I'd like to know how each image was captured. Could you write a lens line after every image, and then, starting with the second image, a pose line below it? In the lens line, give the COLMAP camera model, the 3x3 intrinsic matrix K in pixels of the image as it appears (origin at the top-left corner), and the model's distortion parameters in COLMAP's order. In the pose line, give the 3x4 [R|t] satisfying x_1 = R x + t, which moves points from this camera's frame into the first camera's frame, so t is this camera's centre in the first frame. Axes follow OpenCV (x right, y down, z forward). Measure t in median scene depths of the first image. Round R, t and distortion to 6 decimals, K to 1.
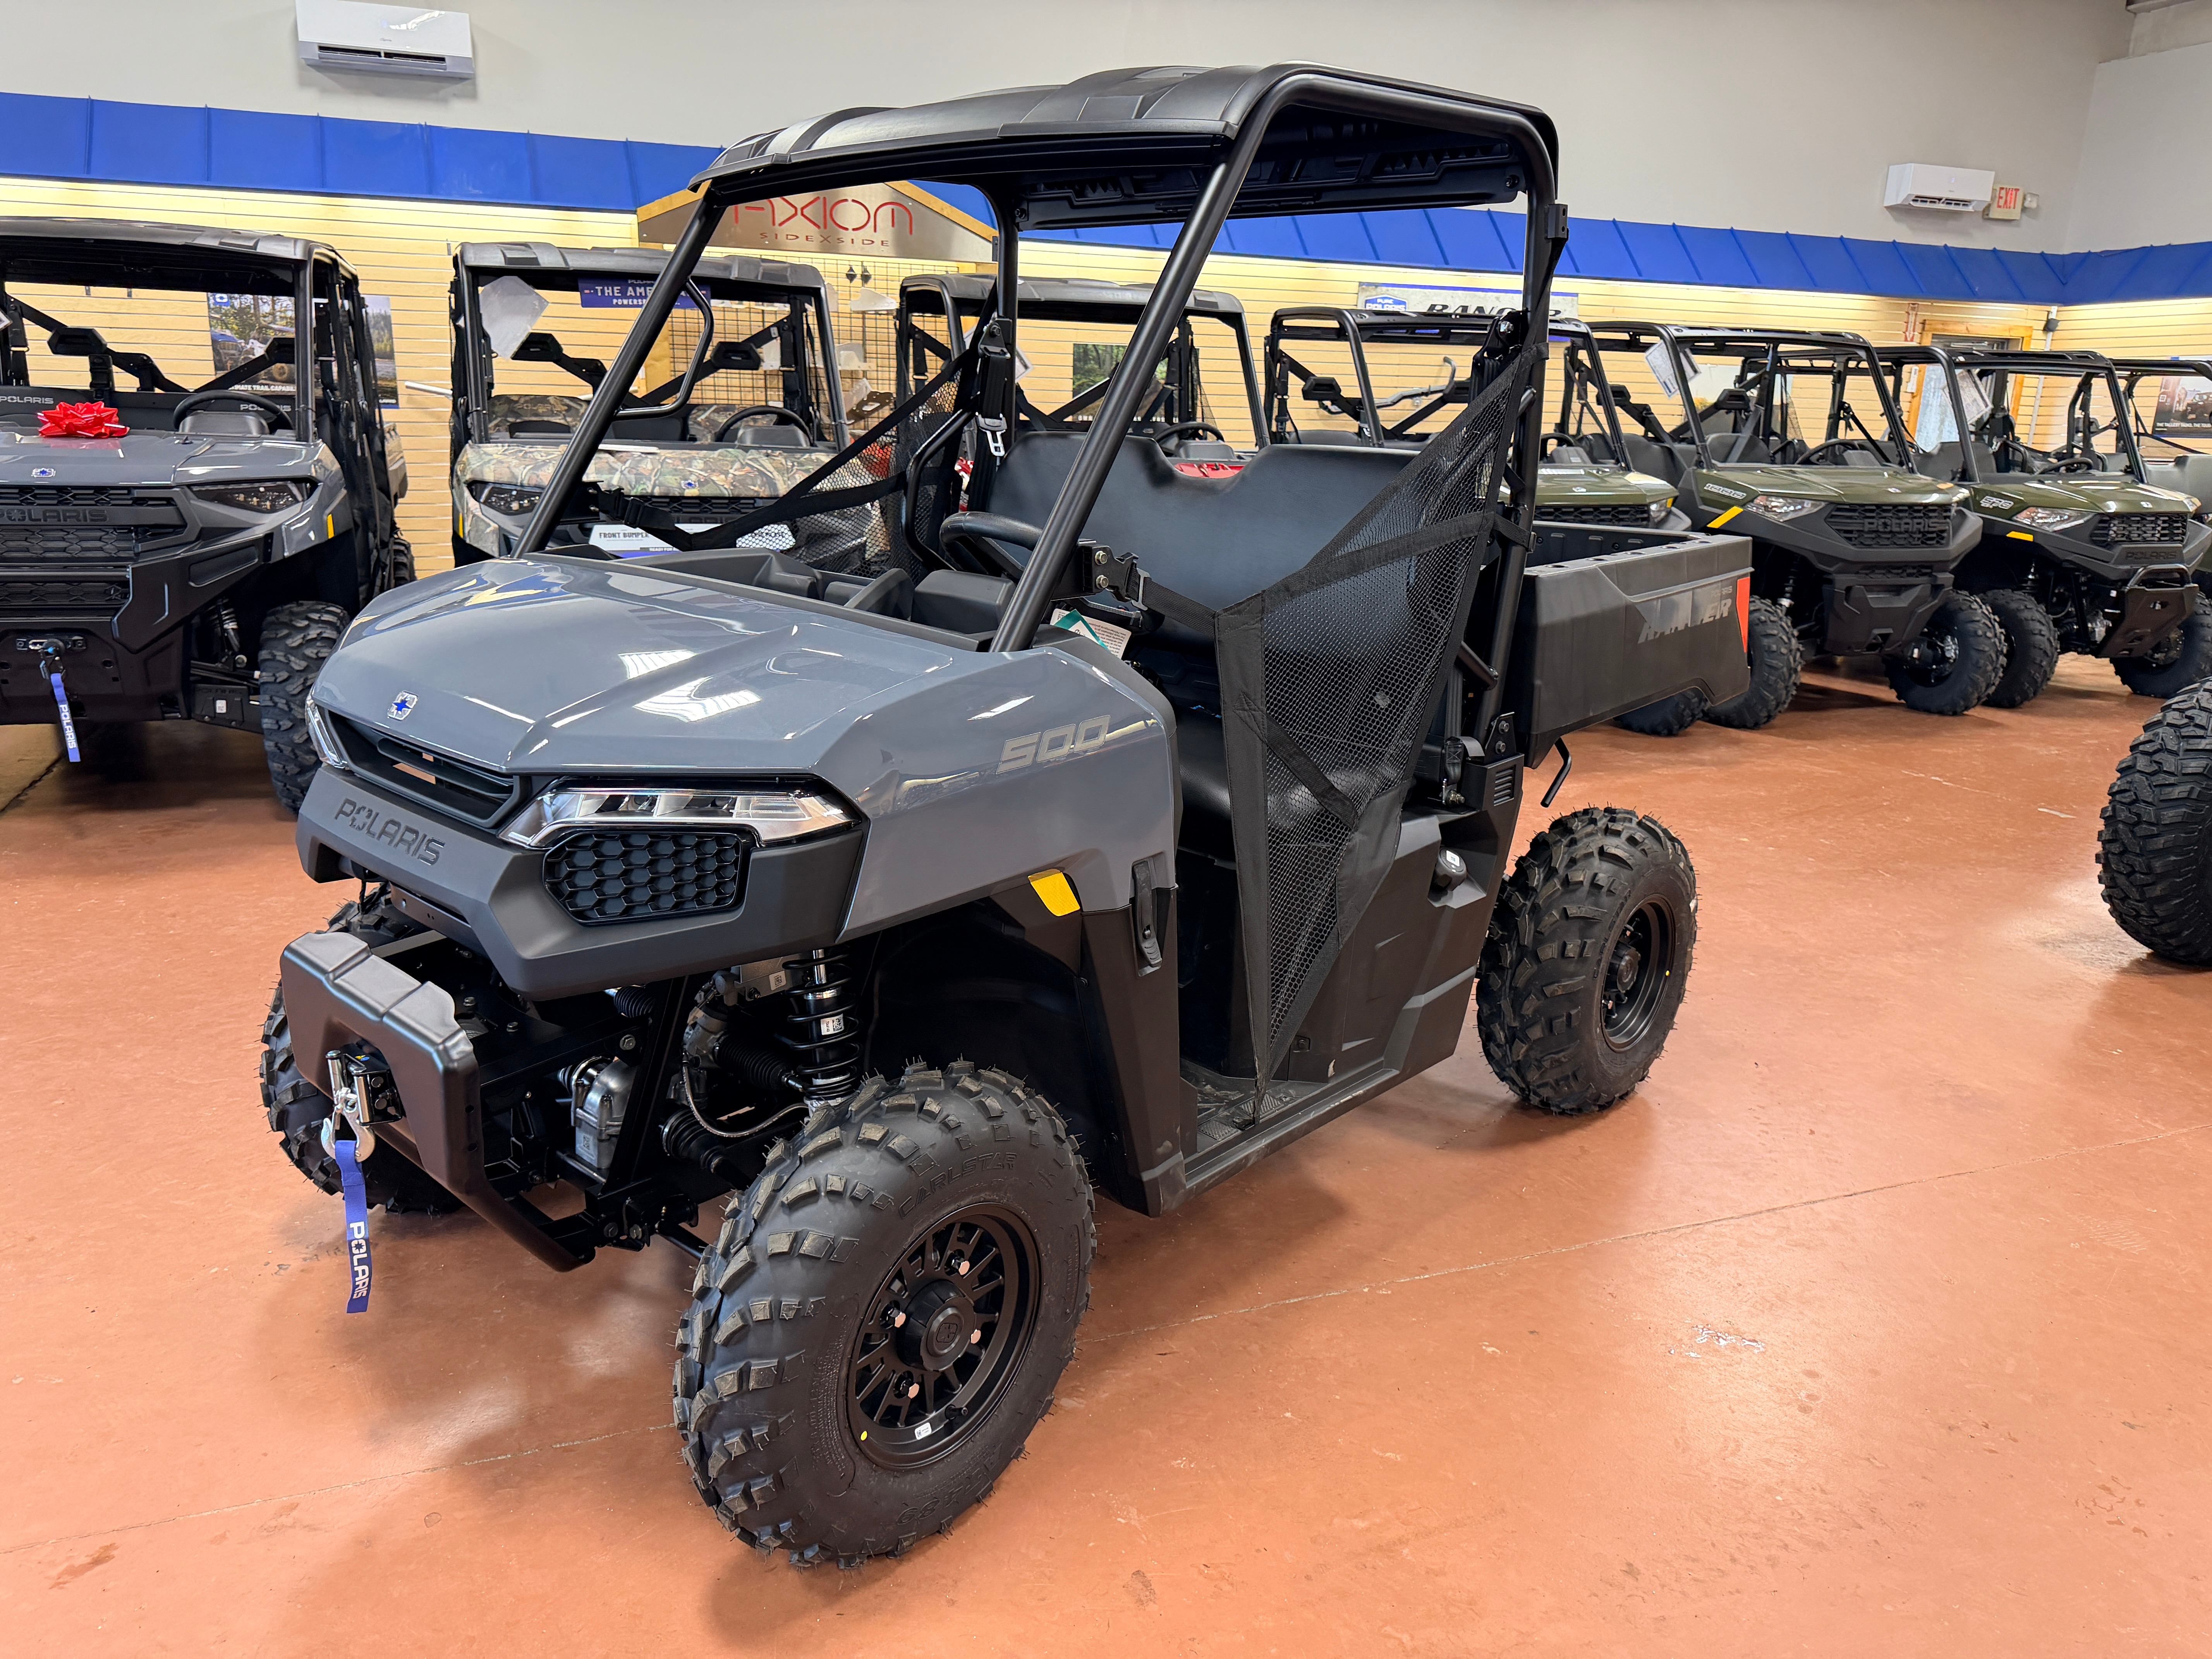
lens RADIAL K [[1611.3, 0, 1106.0], [0, 1611.3, 829.5], [0, 0, 1]] dist [0.019955, -0.006230]
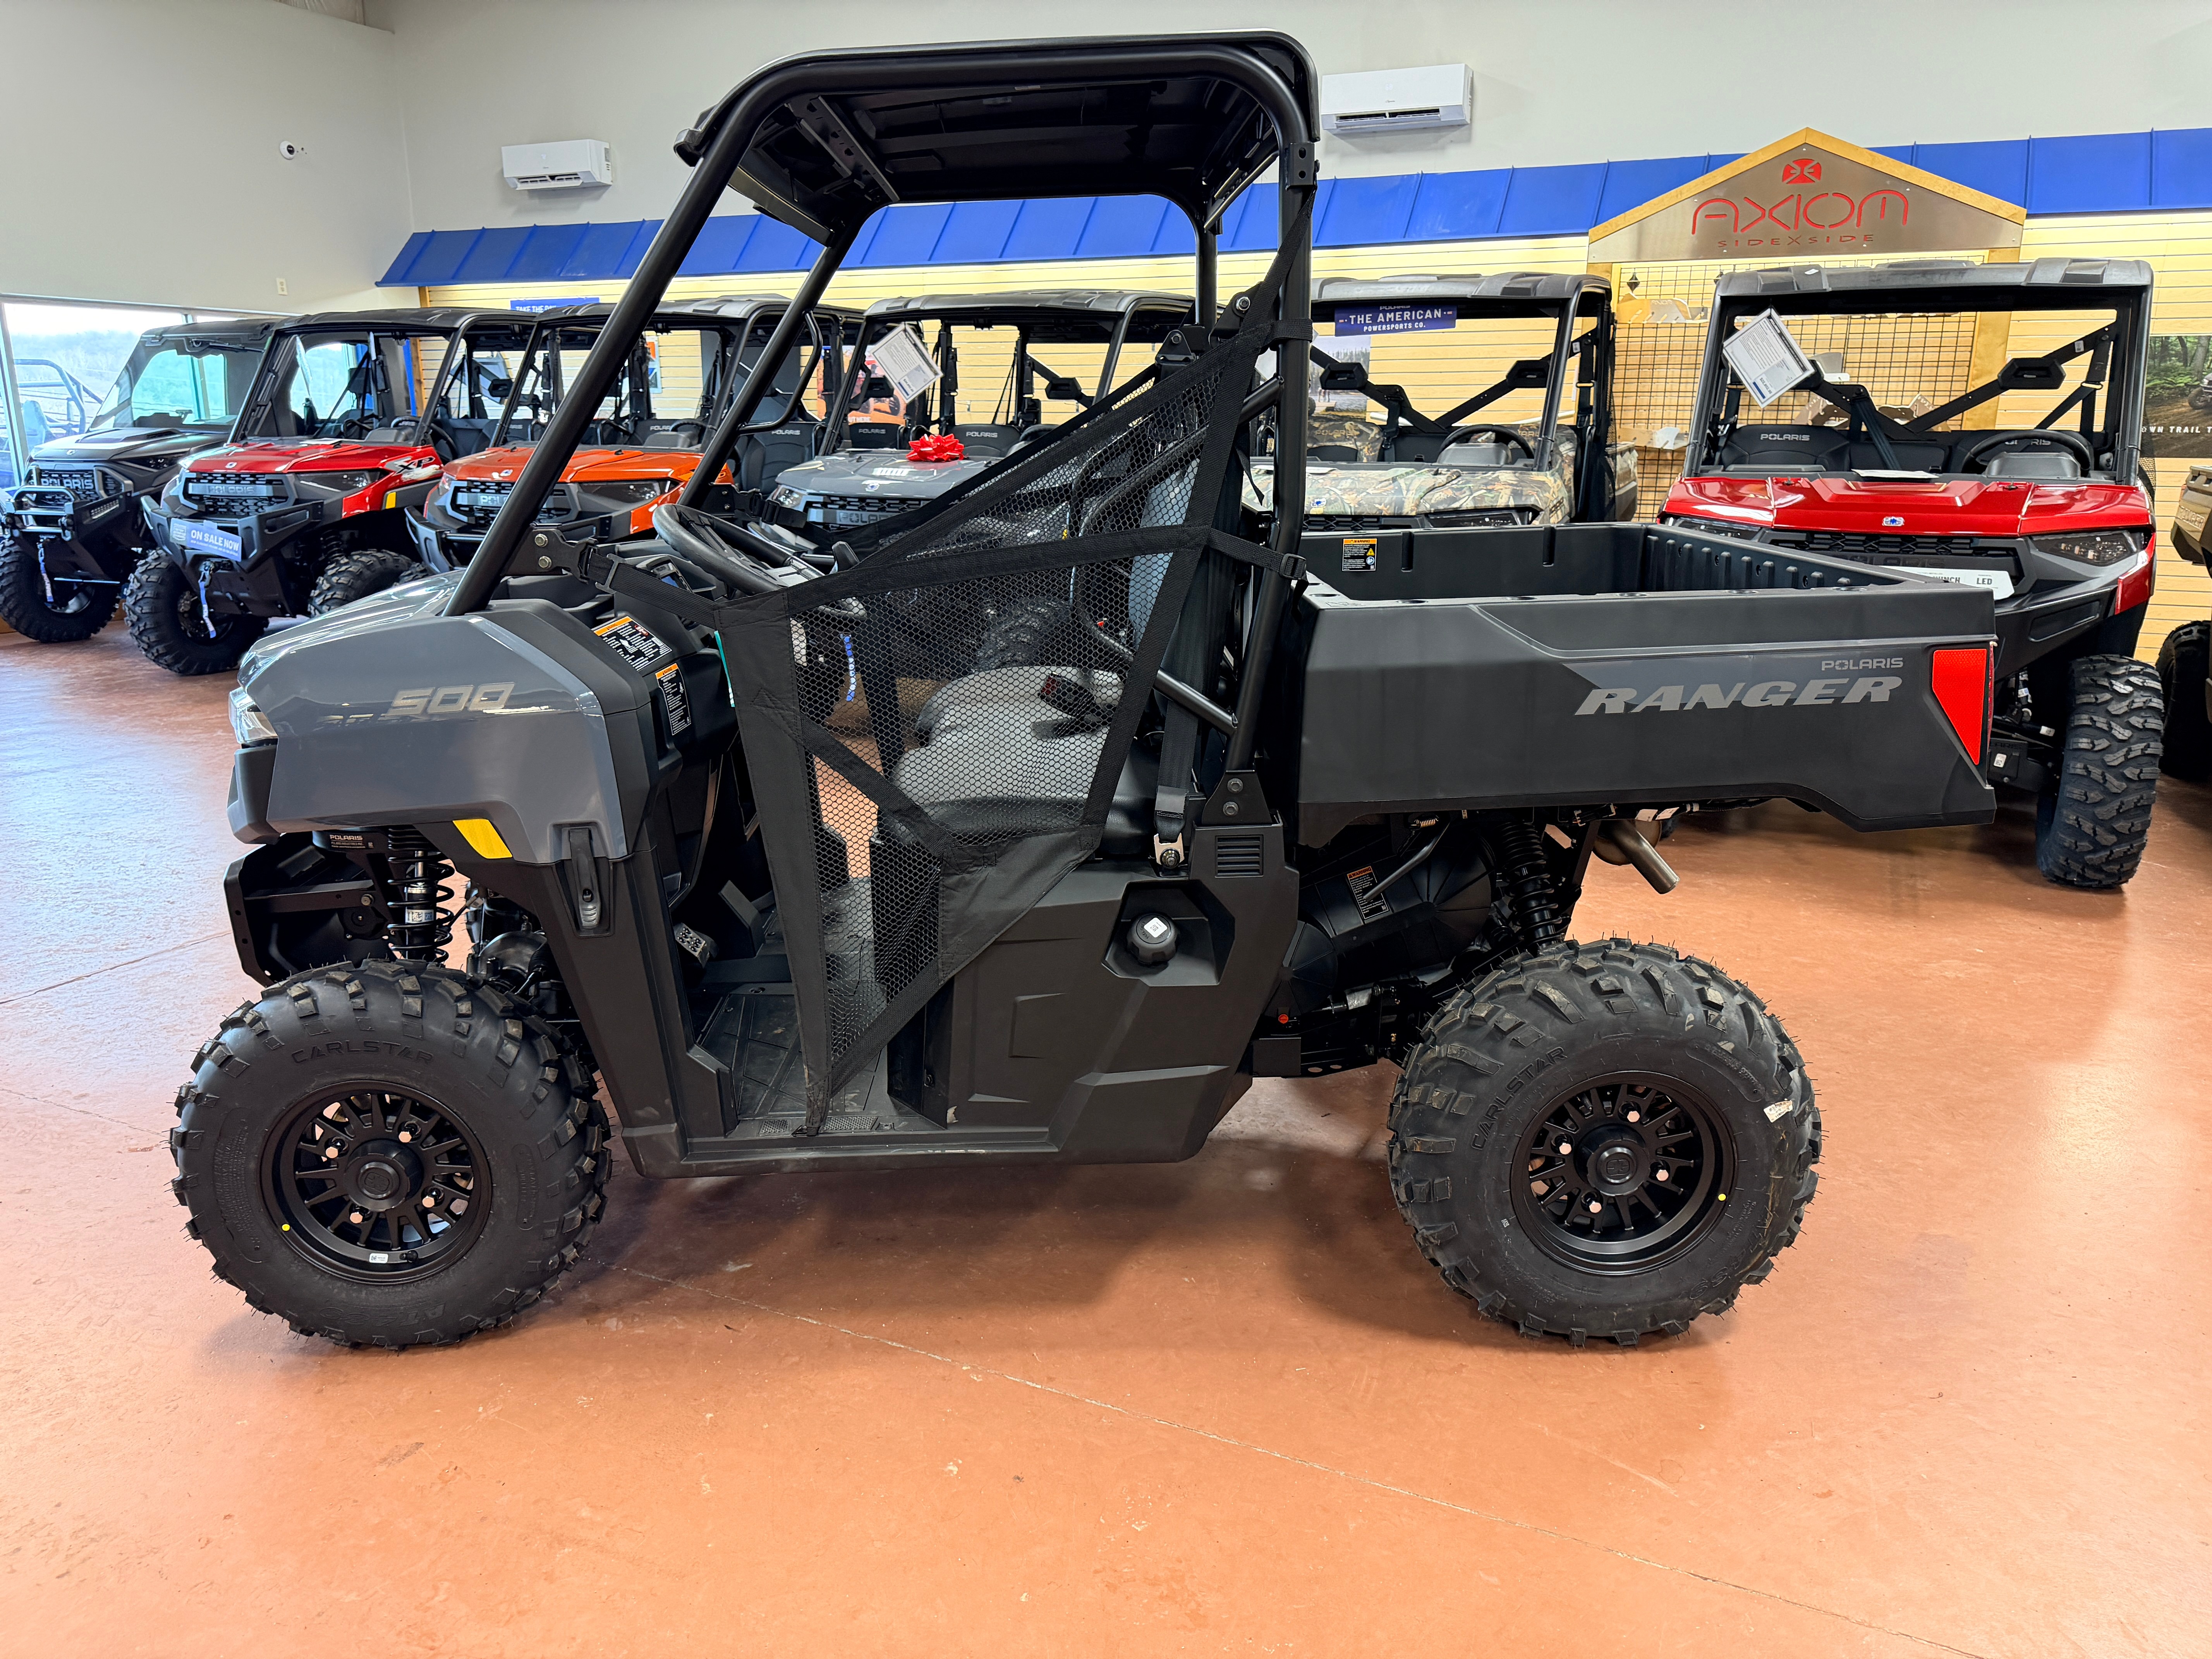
lens RADIAL K [[1663.5, 0, 1106.0], [0, 1663.5, 829.5], [0, 0, 1]] dist [0.000565, 0.000006]
pose [[0.678264, 0.153983, -0.718504, 0.597816], [-0.173084, 0.983764, 0.047441, -0.051435], [0.714143, 0.092184, 0.693903, 0.264890]]
